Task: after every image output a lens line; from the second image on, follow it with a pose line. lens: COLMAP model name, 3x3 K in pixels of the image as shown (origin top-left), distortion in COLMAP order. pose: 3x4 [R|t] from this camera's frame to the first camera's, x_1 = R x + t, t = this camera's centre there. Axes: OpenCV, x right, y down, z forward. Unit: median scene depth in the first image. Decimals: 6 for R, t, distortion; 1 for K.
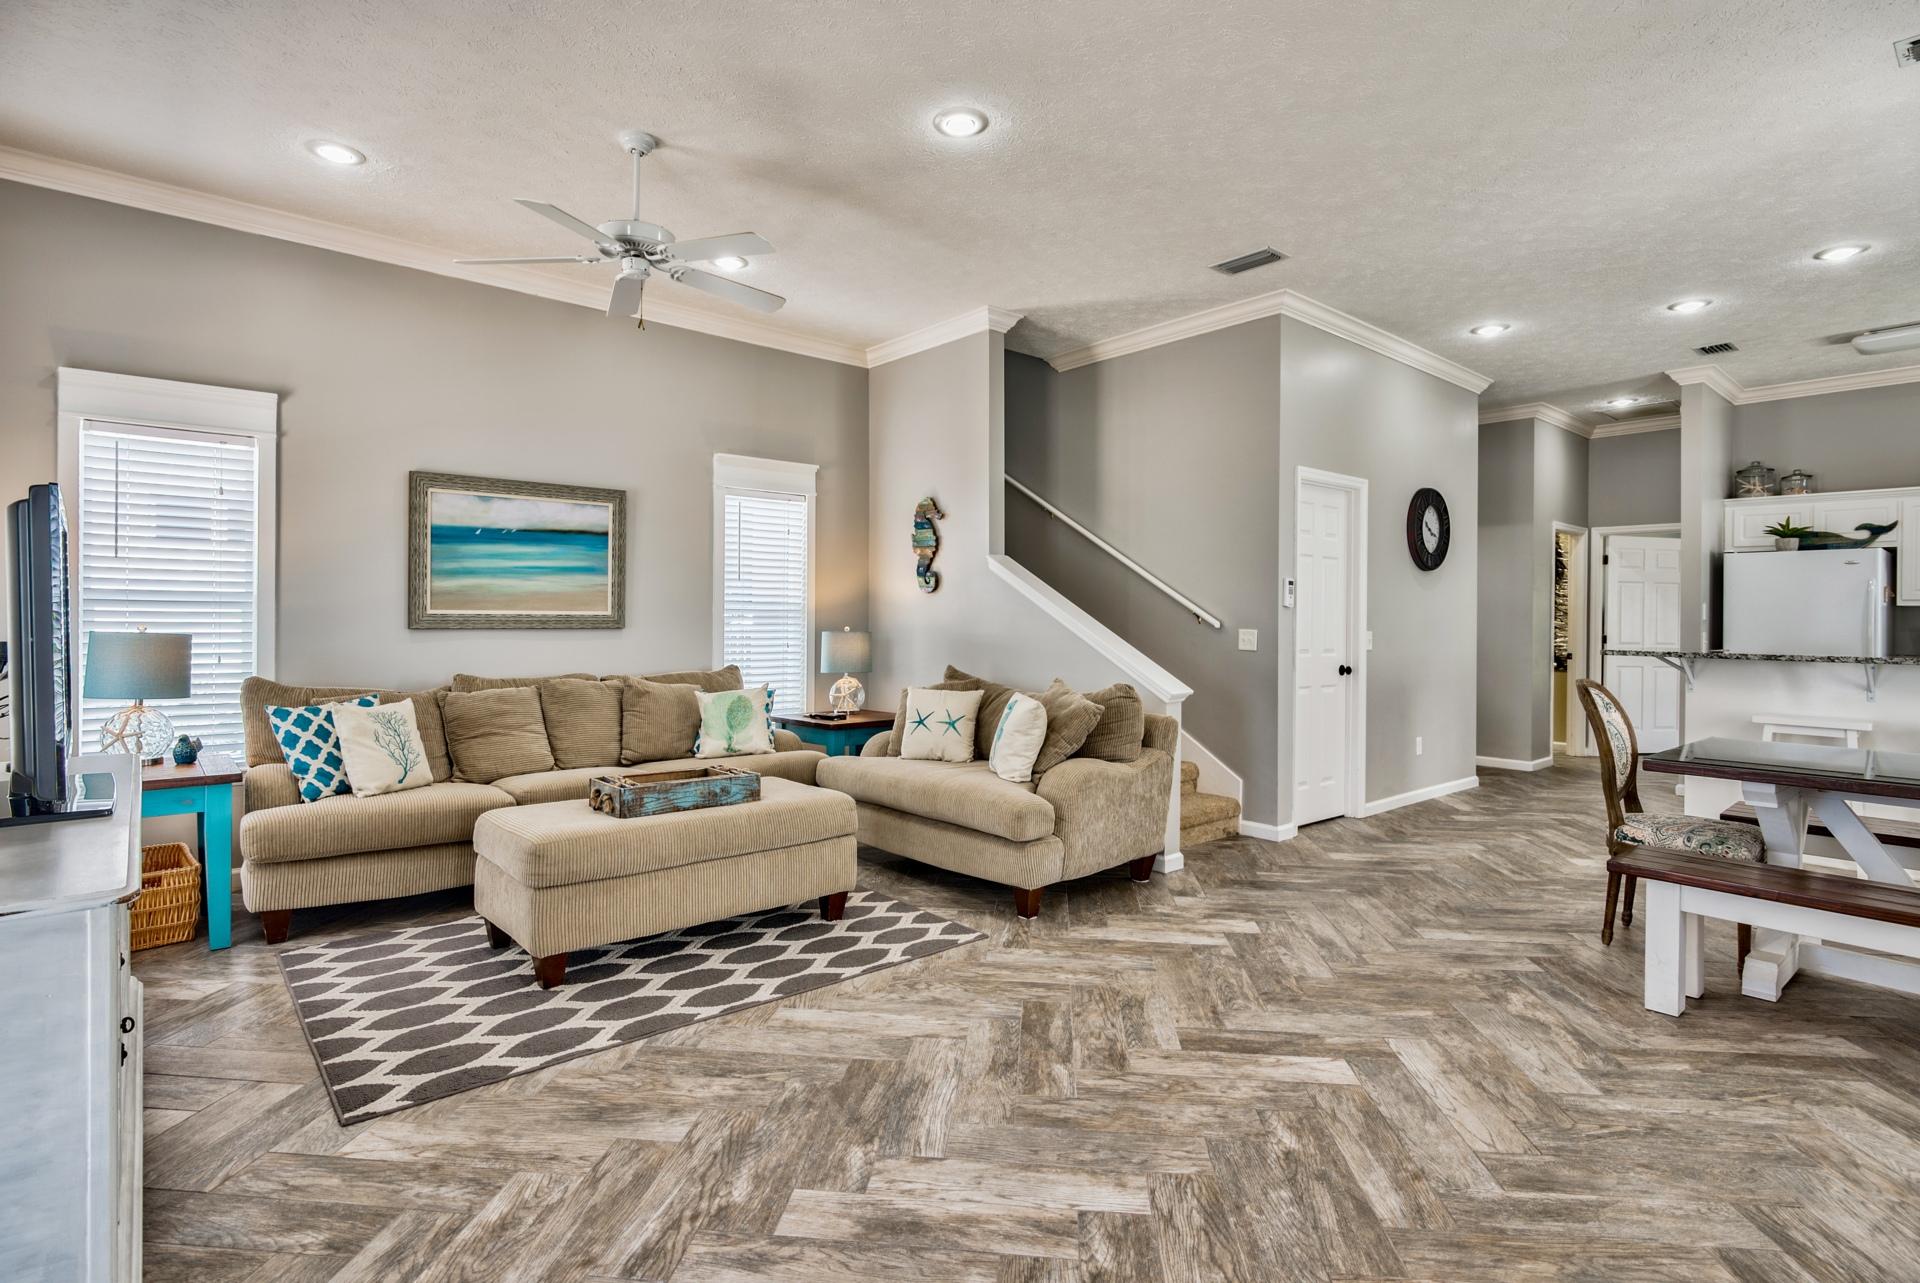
lens RADIAL K [[942.1, 0, 958.6], [0, 942.1, 622.6], [0, 0, 1]] dist [-0.008216, 0.001864]
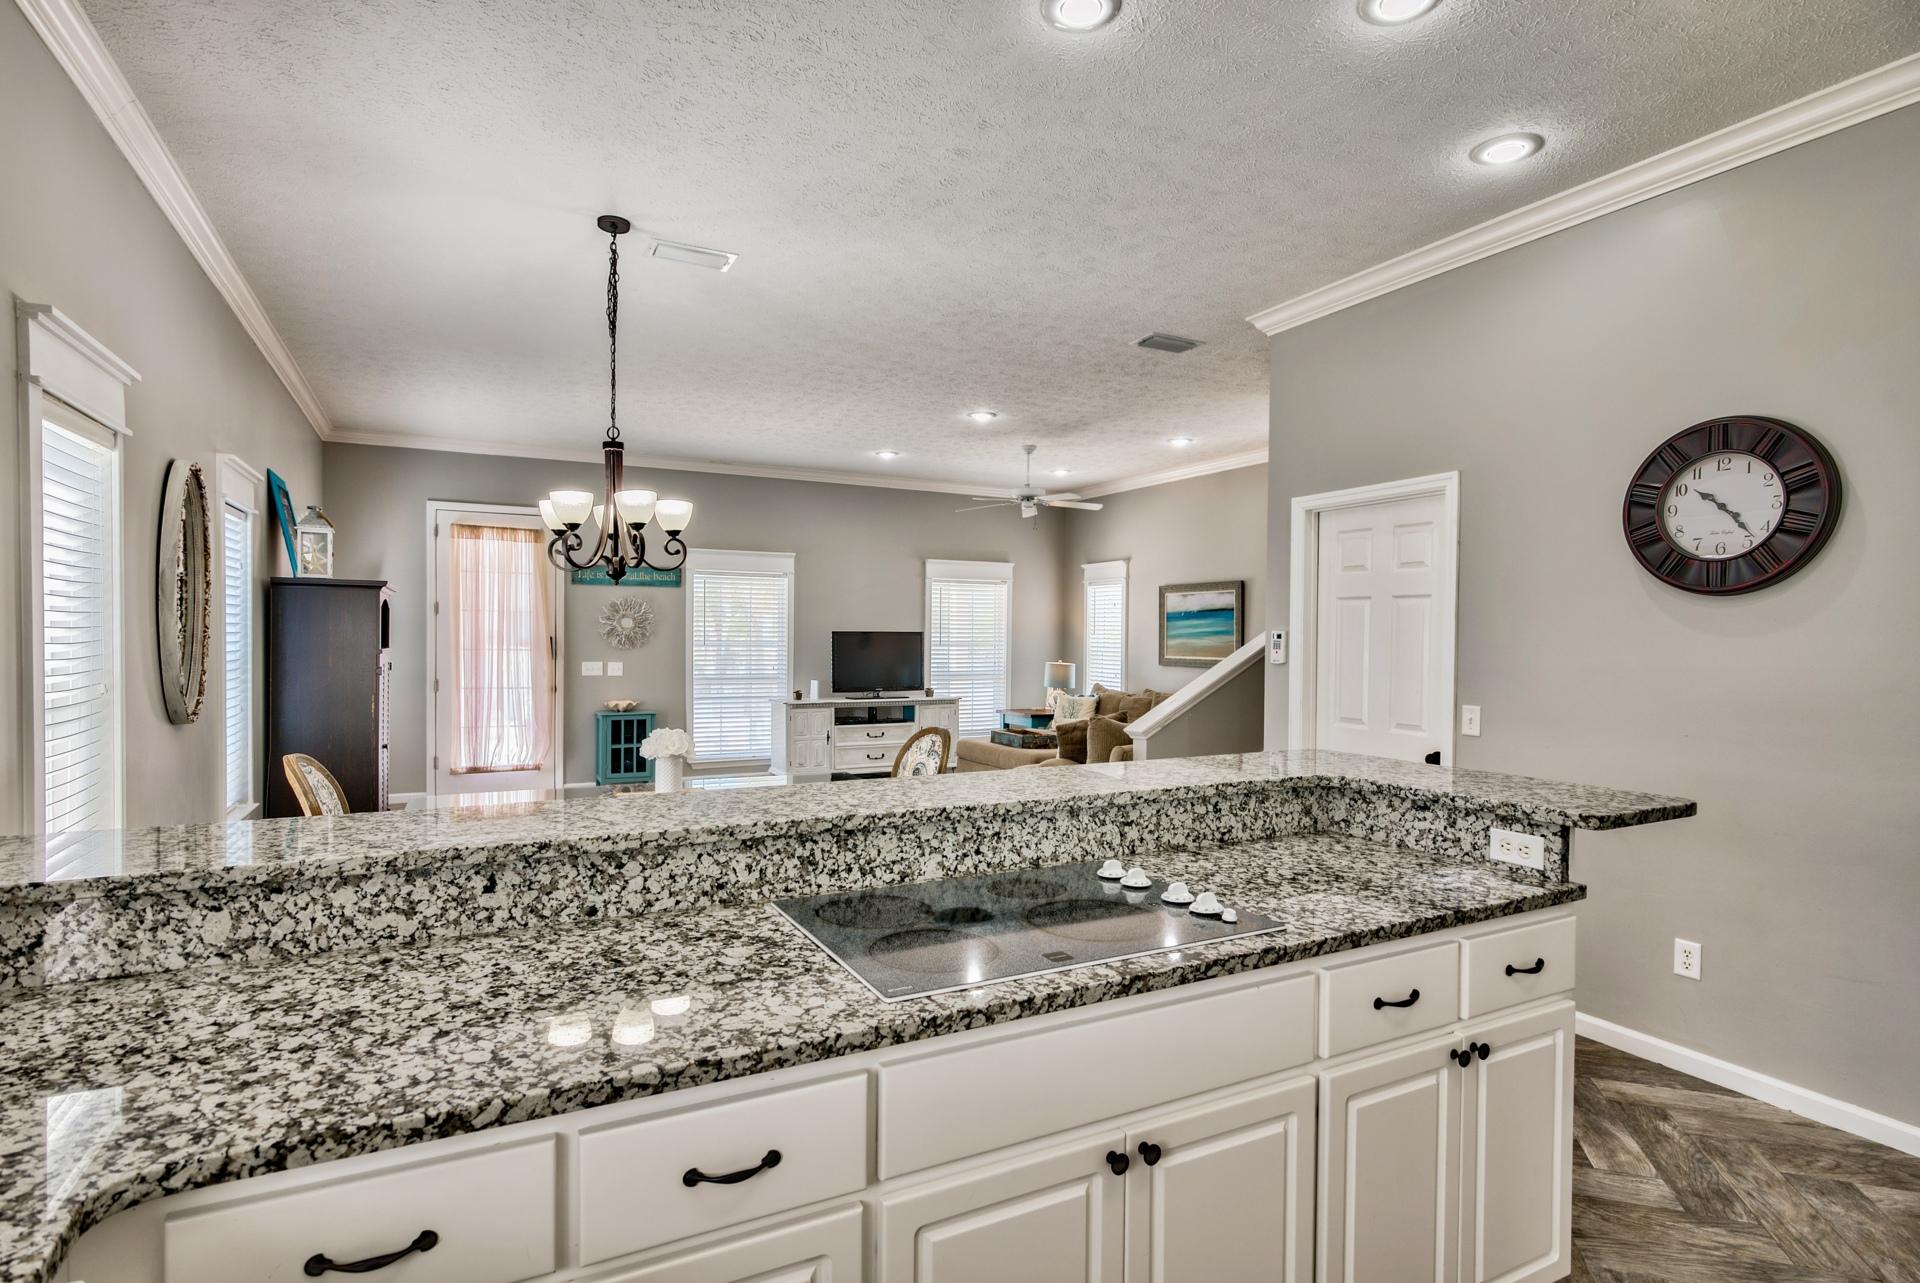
lens RADIAL K [[878.7, 0, 941.7], [0, 878.7, 658.9], [0, 0, 1]] dist [0.000444, -0.000399]
pose [[-0.244425, 0.015434, -0.969545, 1.502757], [-0.019998, 0.999580, 0.020954, -0.037483], [0.969462, 0.024511, -0.244014, 1.095665]]
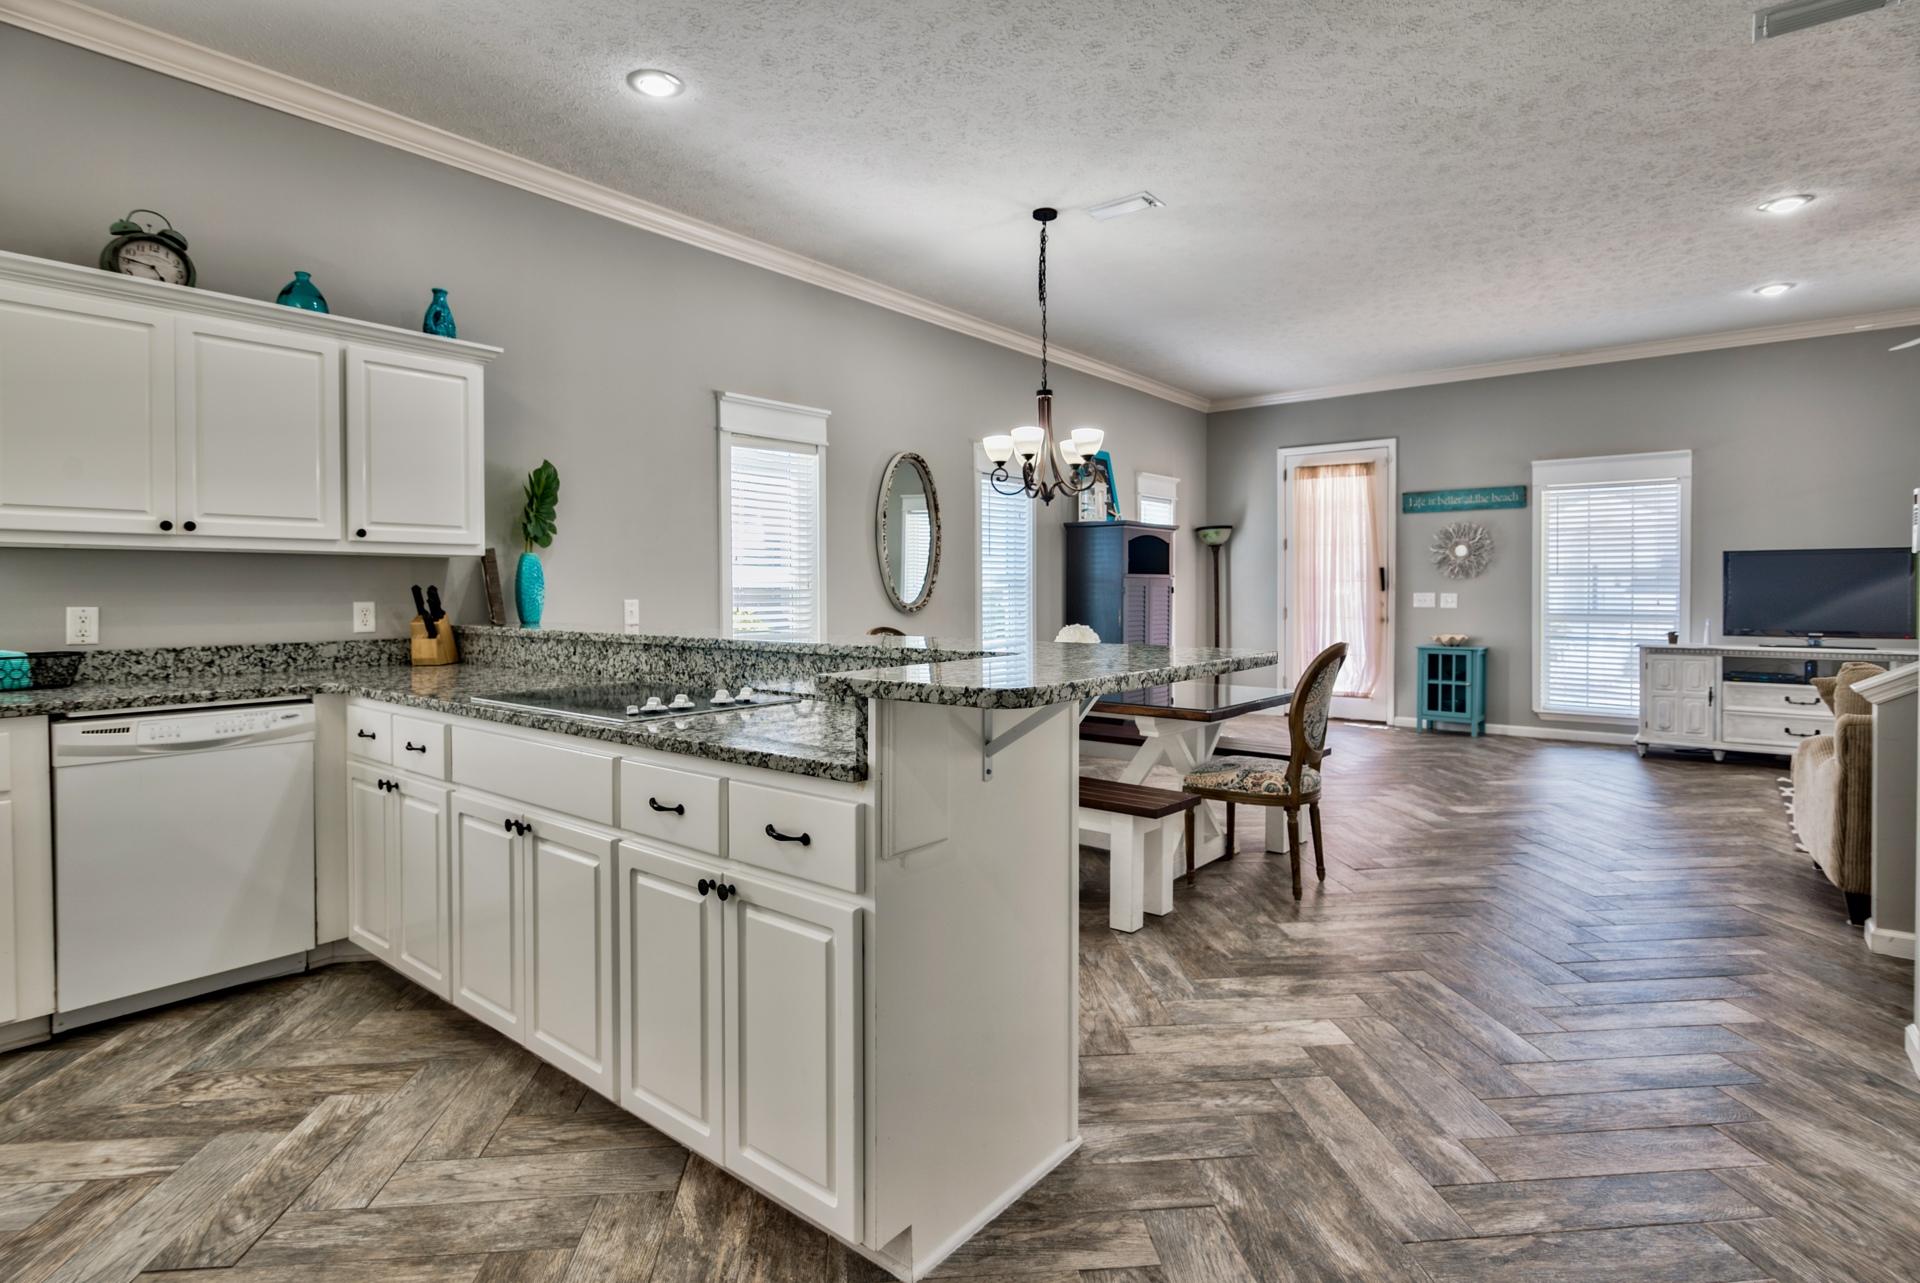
lens RADIAL K [[942.1, 0, 1042.6], [0, 942.1, 600.4], [0, 0, 1]] dist [-0.008216, 0.001864]
pose [[-0.969030, 0.002286, -0.246934, 1.058801], [-0.003483, 0.999731, 0.022924, 0.000171], [0.246920, 0.023074, -0.968761, 1.636012]]
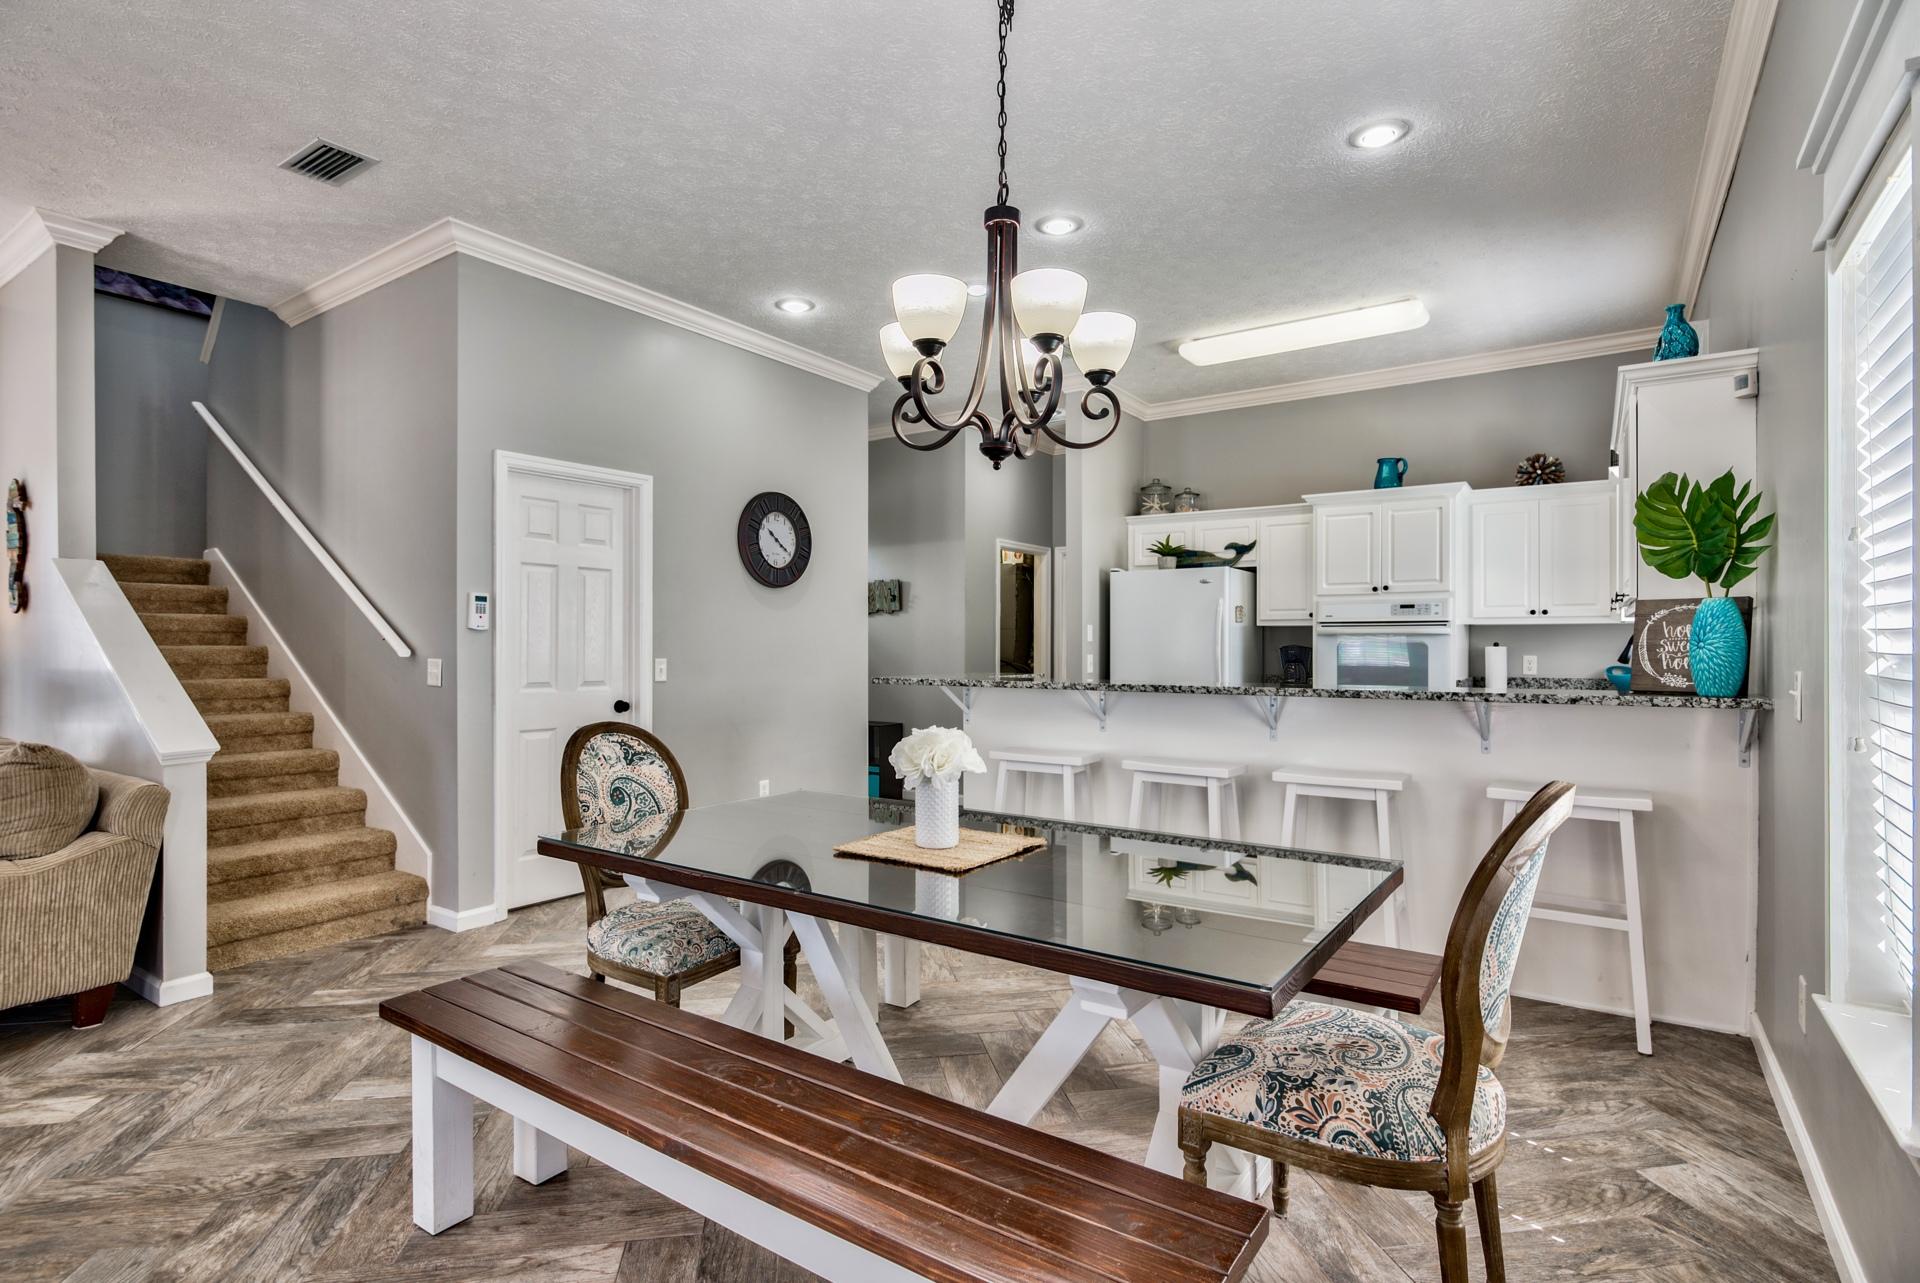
lens RADIAL K [[942.1, 0, 978.0], [0, 942.1, 648.7], [0, 0, 1]] dist [-0.008216, 0.001864]
pose [[0.964926, -0.009887, 0.262335, 0.655482], [0.009870, 0.999950, 0.001382, 0.002568], [-0.262336, 0.001256, 0.964976, 0.167981]]
